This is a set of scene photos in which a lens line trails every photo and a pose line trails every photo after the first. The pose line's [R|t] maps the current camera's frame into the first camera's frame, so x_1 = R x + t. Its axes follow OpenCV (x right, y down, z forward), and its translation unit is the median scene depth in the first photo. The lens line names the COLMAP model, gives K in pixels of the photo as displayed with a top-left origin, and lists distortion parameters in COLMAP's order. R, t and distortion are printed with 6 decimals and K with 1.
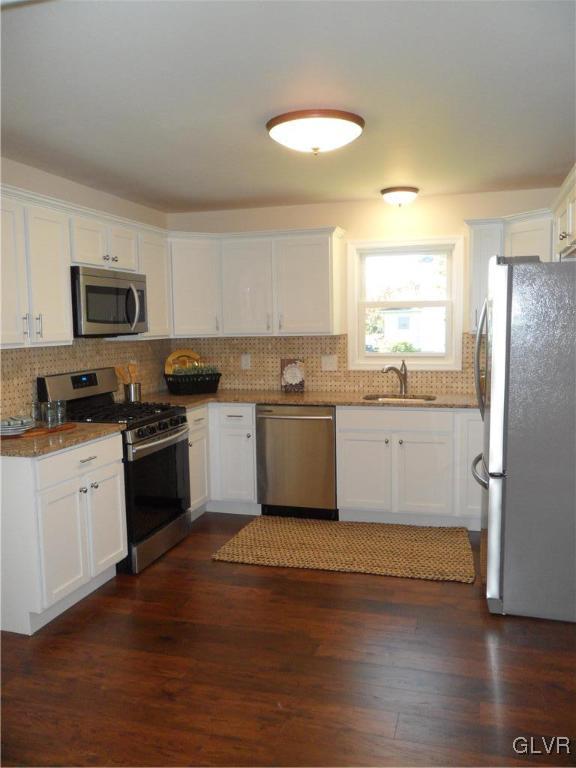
lens RADIAL K [[632.1, 0, 290.8], [0, 632.1, 384.1], [0, 0, 1]] dist [-0.015028, -0.003831]
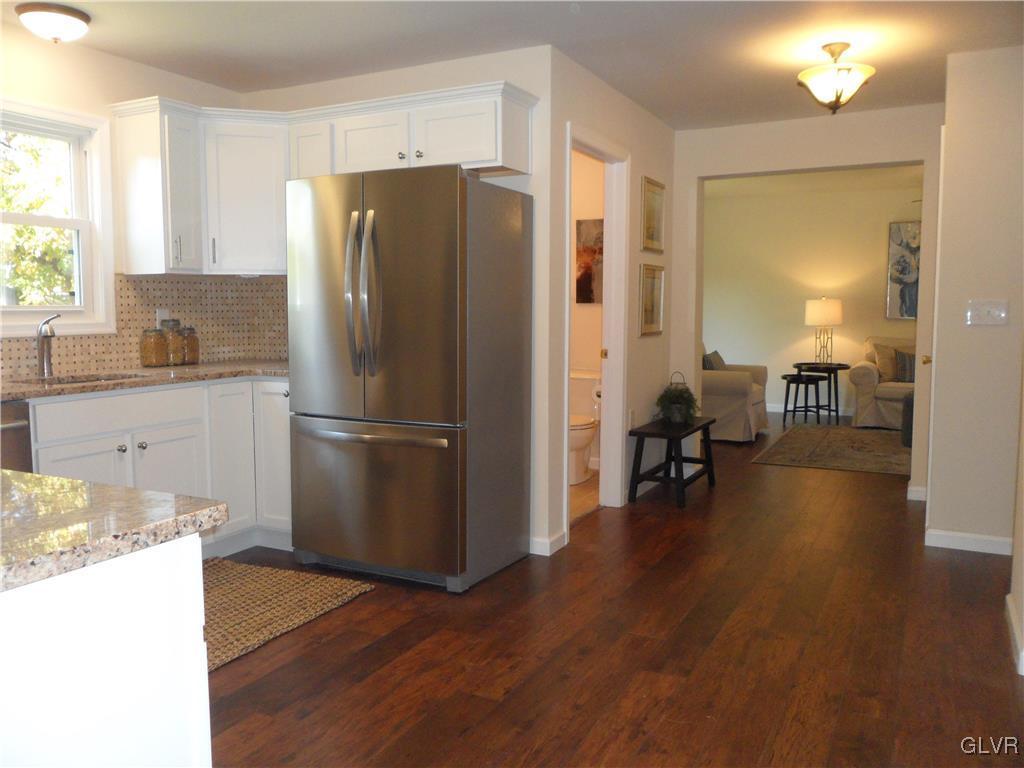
lens RADIAL K [[842.8, 0, 513.5], [0, 842.8, 383.8], [0, 0, 1]] dist [-0.015028, -0.003831]
pose [[0.184073, -0.075789, 0.979986, -0.491427], [0.096015, 0.993641, 0.058810, 0.018081], [-0.978212, 0.083268, 0.190180, 0.456643]]
